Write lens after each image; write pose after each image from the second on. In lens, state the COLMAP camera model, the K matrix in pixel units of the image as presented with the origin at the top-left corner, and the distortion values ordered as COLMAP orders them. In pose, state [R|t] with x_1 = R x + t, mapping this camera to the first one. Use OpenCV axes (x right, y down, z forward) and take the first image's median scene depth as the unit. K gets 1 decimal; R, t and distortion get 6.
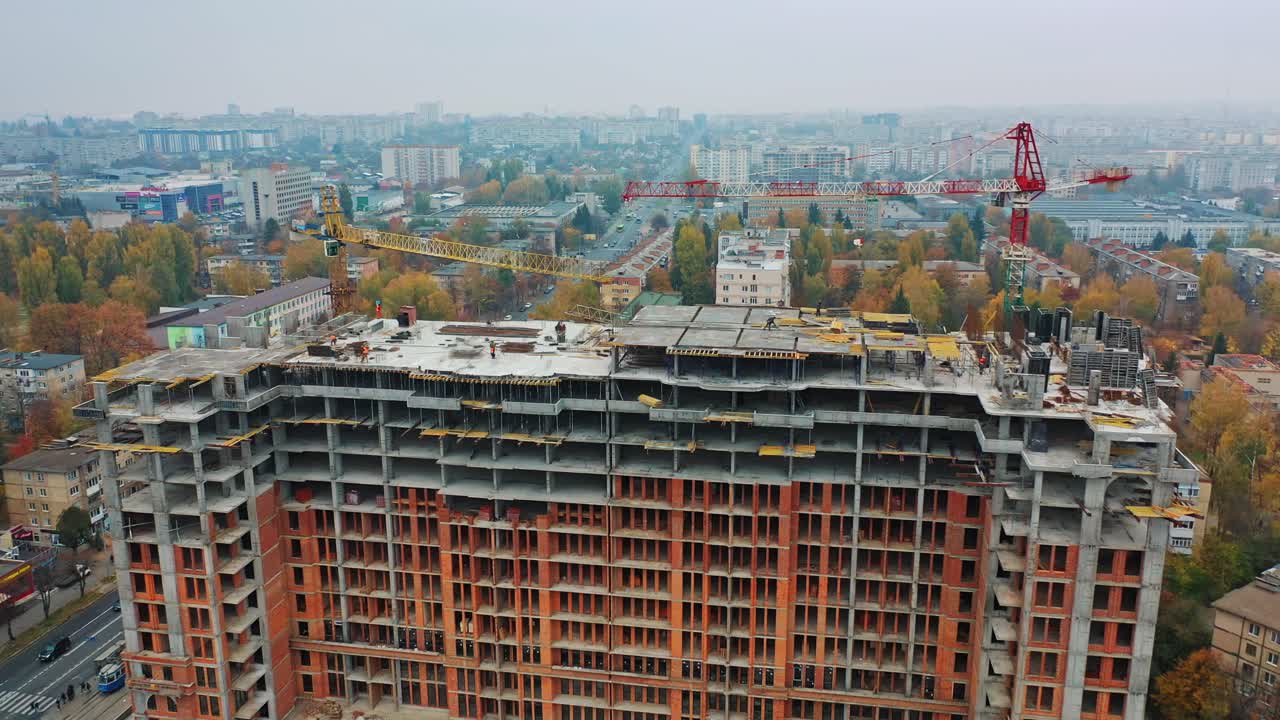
lens RADIAL K [[1023.5, 0, 639.7], [0, 1023.5, 360.1], [0, 0, 1]] dist [0.006622, -0.004866]
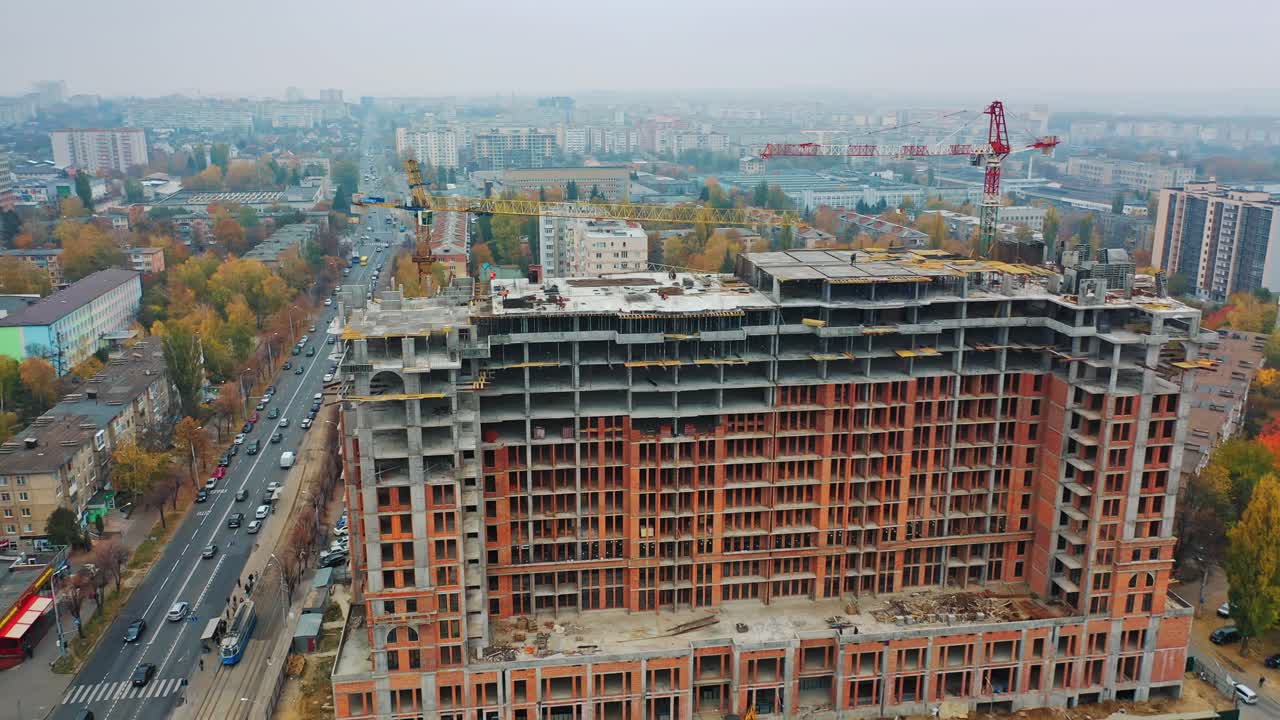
lens RADIAL K [[1023.5, 0, 638.7], [0, 1023.5, 360.6], [0, 0, 1]] dist [0.006622, -0.004866]
pose [[0.943069, -0.078061, 0.323306, -0.564156], [0.072965, 0.996945, 0.027873, 0.033520], [-0.324494, -0.002696, 0.945884, -0.107533]]
